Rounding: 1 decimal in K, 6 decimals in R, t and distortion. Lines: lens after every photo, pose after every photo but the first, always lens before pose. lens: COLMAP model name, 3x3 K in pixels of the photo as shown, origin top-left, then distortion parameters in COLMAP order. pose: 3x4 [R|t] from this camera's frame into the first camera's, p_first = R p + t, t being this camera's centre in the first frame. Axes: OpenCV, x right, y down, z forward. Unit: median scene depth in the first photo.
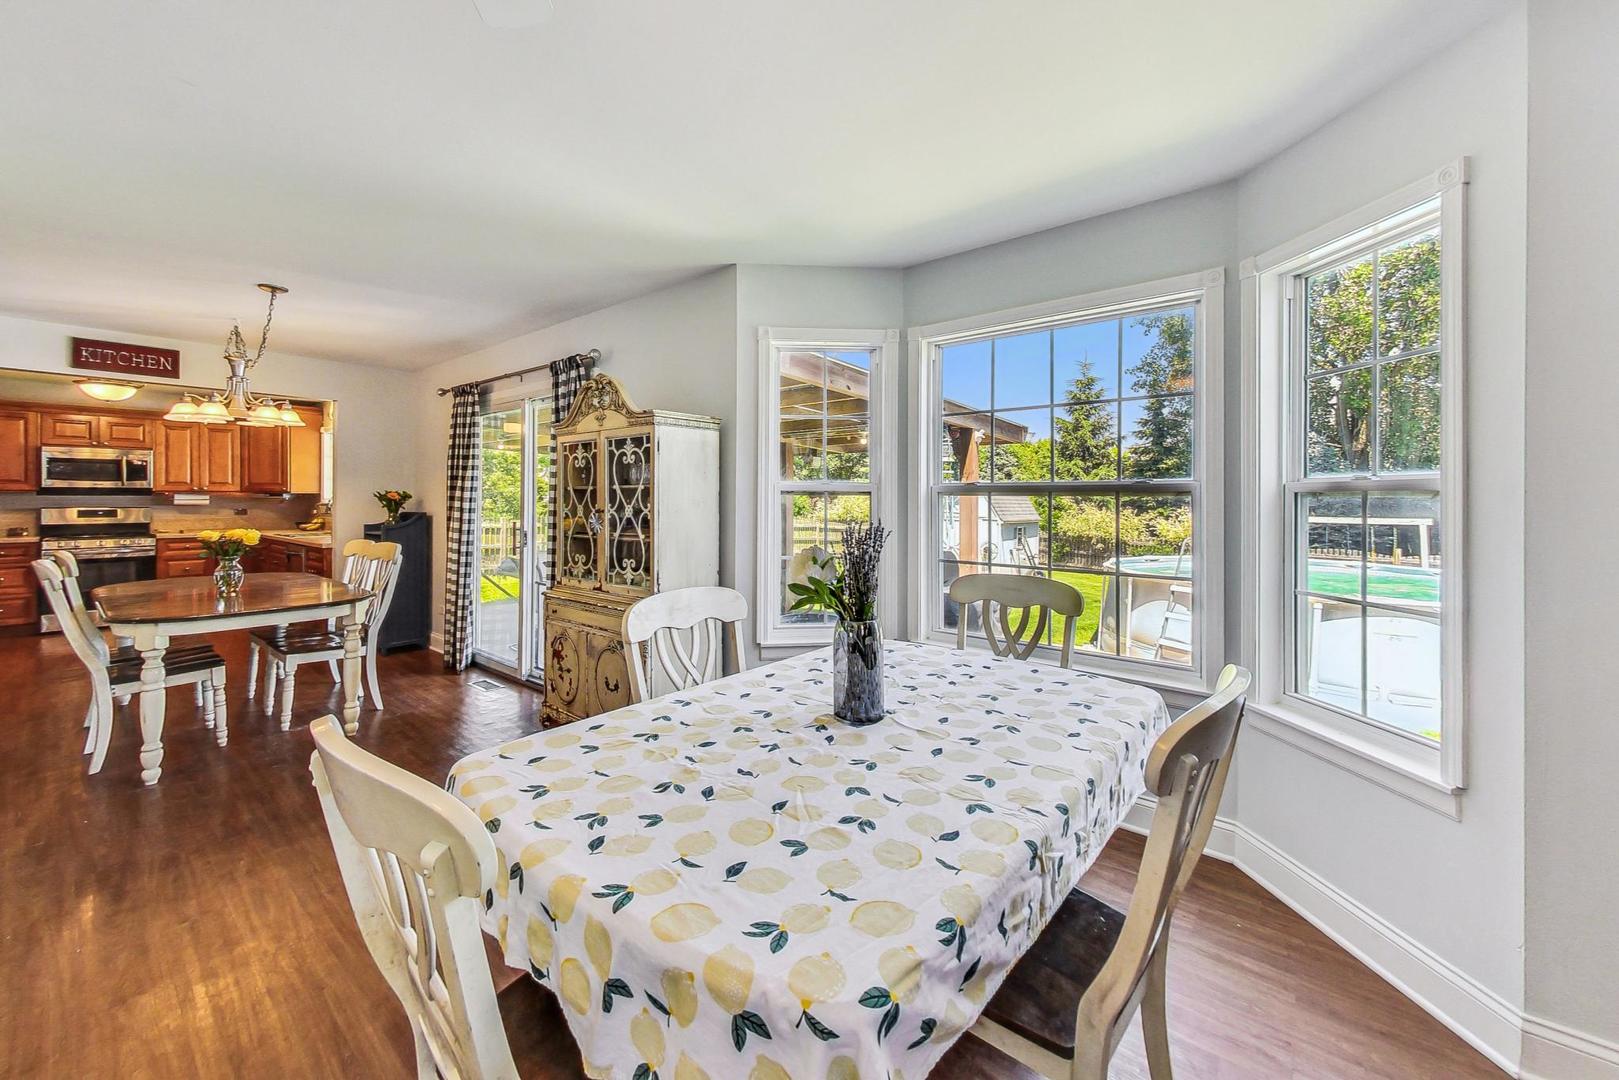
lens RADIAL K [[623.8, 0, 806.6], [0, 623.8, 493.2], [0, 0, 1]] dist [-0.001982, 0.000593]
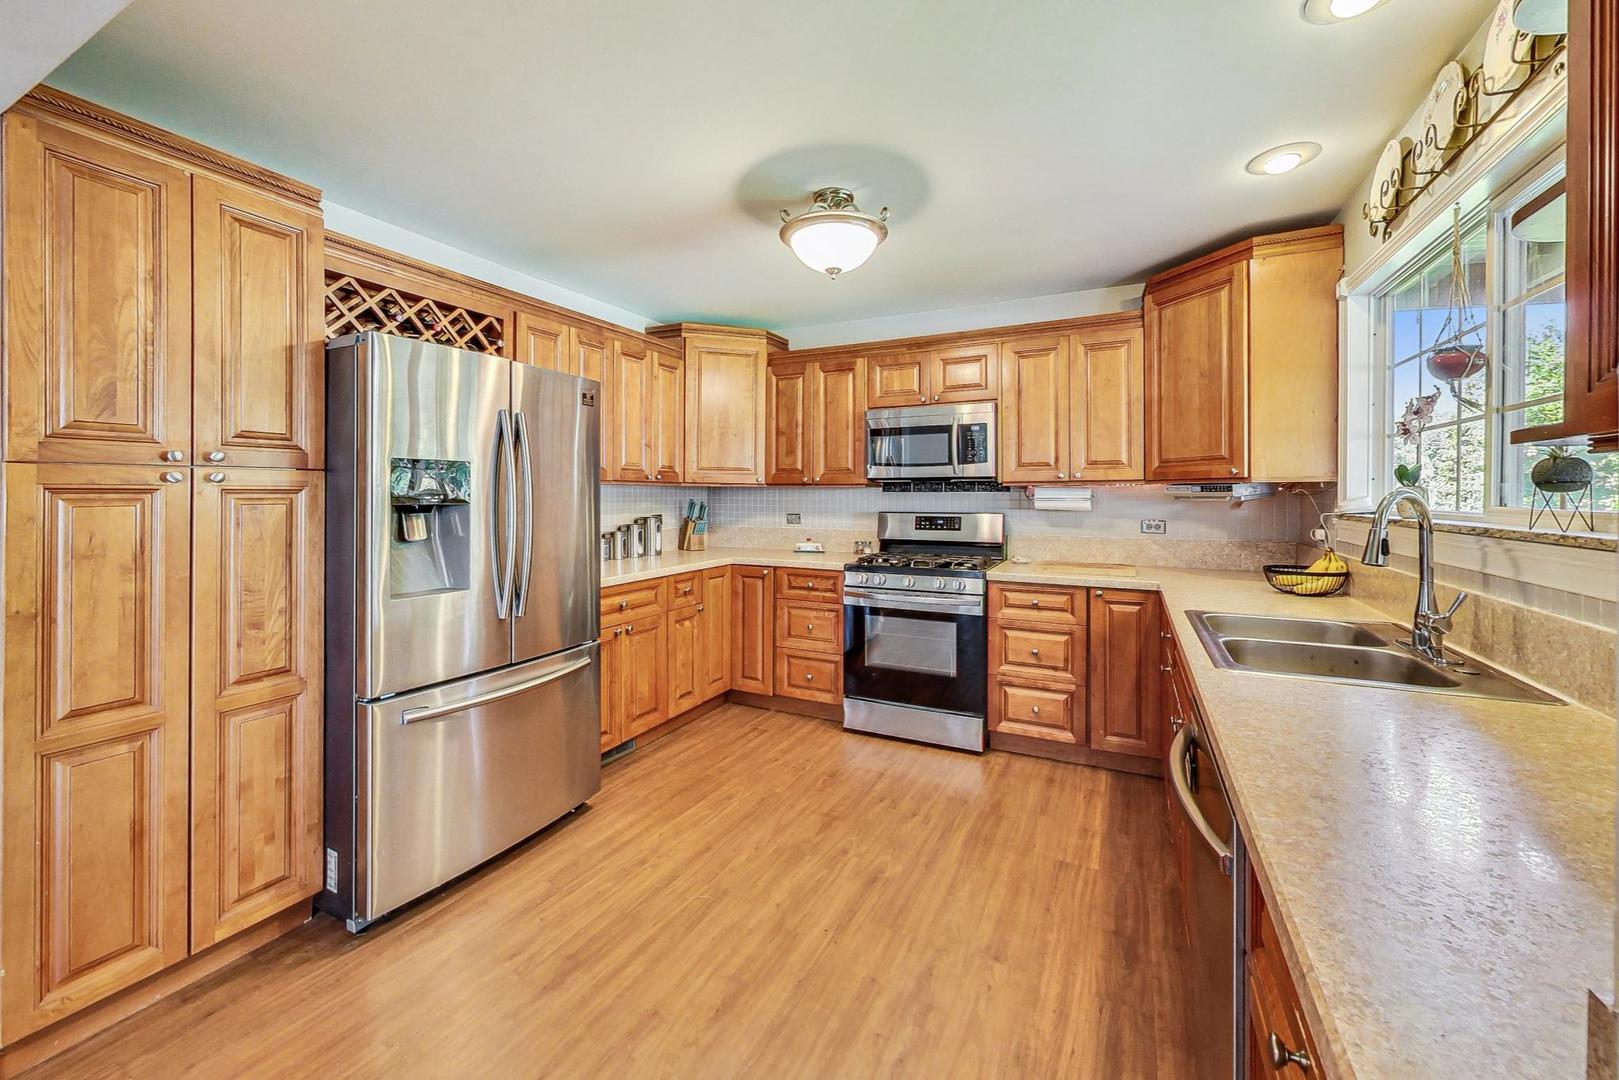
lens RADIAL K [[623.8, 0, 807.2], [0, 623.8, 501.1], [0, 0, 1]] dist [-0.001982, 0.000593]
pose [[0.221273, 0.006774, -0.975188, -0.704761], [0.007855, 0.999931, 0.008728, 0.007783], [0.975180, -0.009591, 0.221204, 0.884359]]
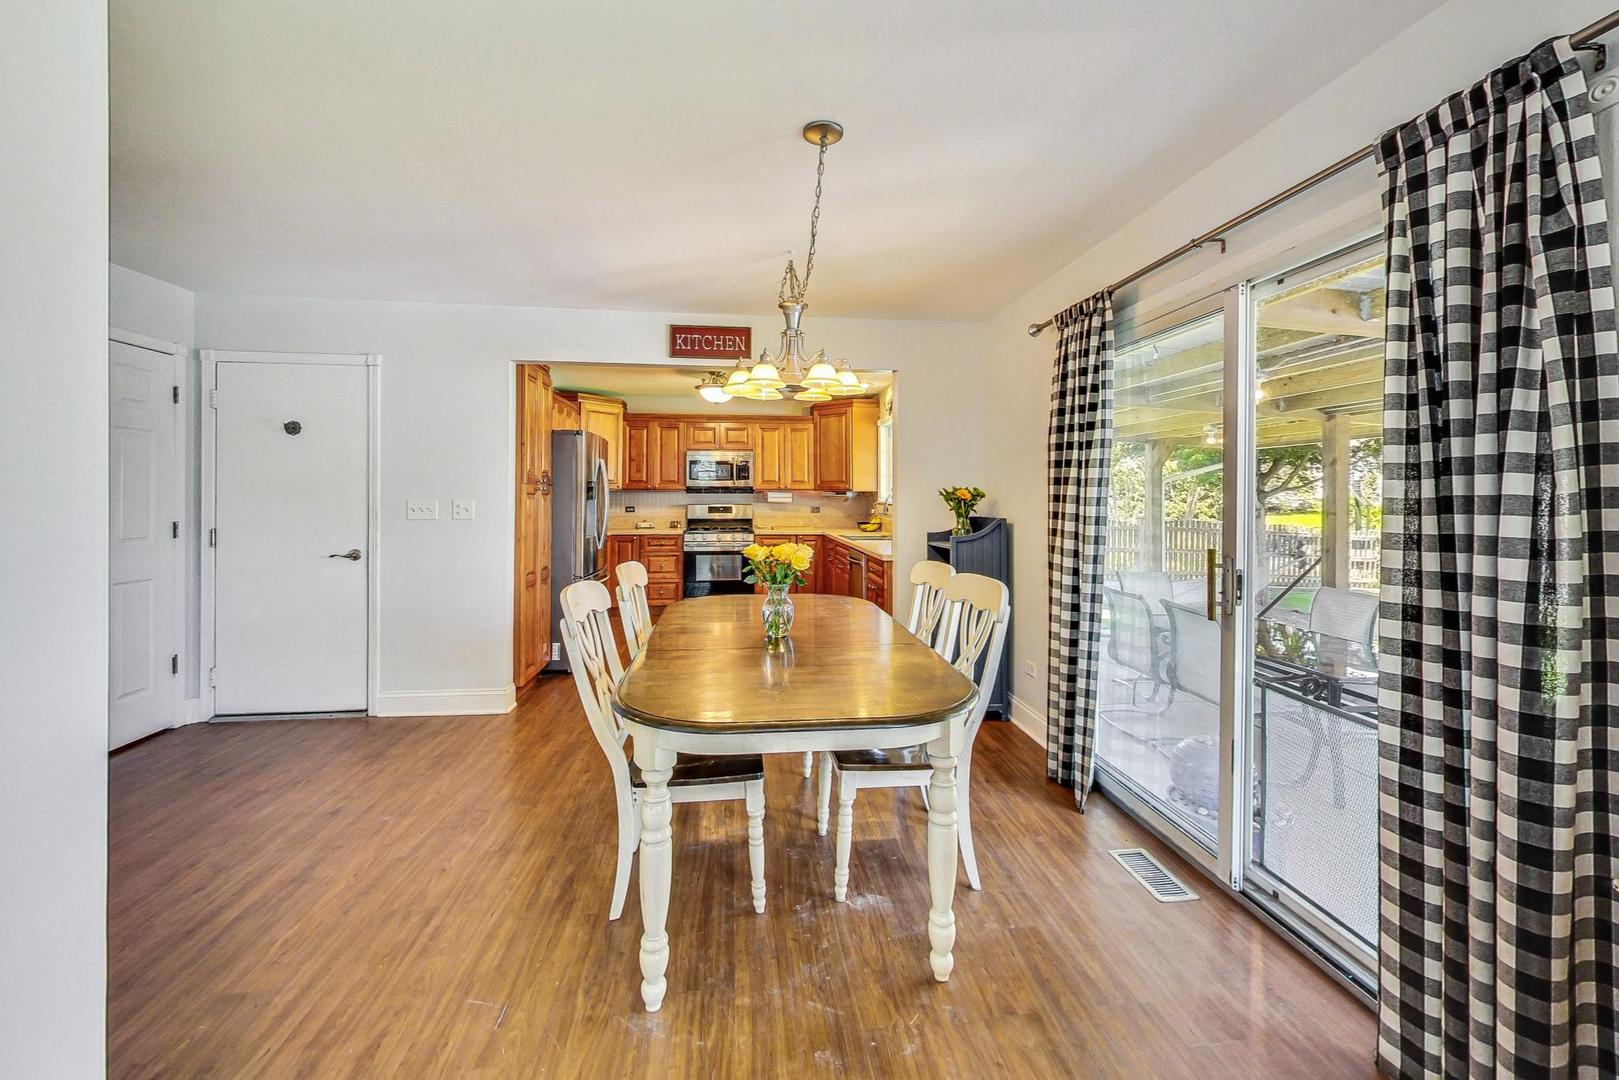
lens RADIAL K [[623.8, 0, 812.6], [0, 623.8, 492.5], [0, 0, 1]] dist [-0.001982, 0.000593]
pose [[0.724594, -0.002042, -0.689173, -0.284792], [0.004156, 0.999990, 0.001407, 0.000841], [0.689164, -0.003884, 0.724595, 0.352138]]
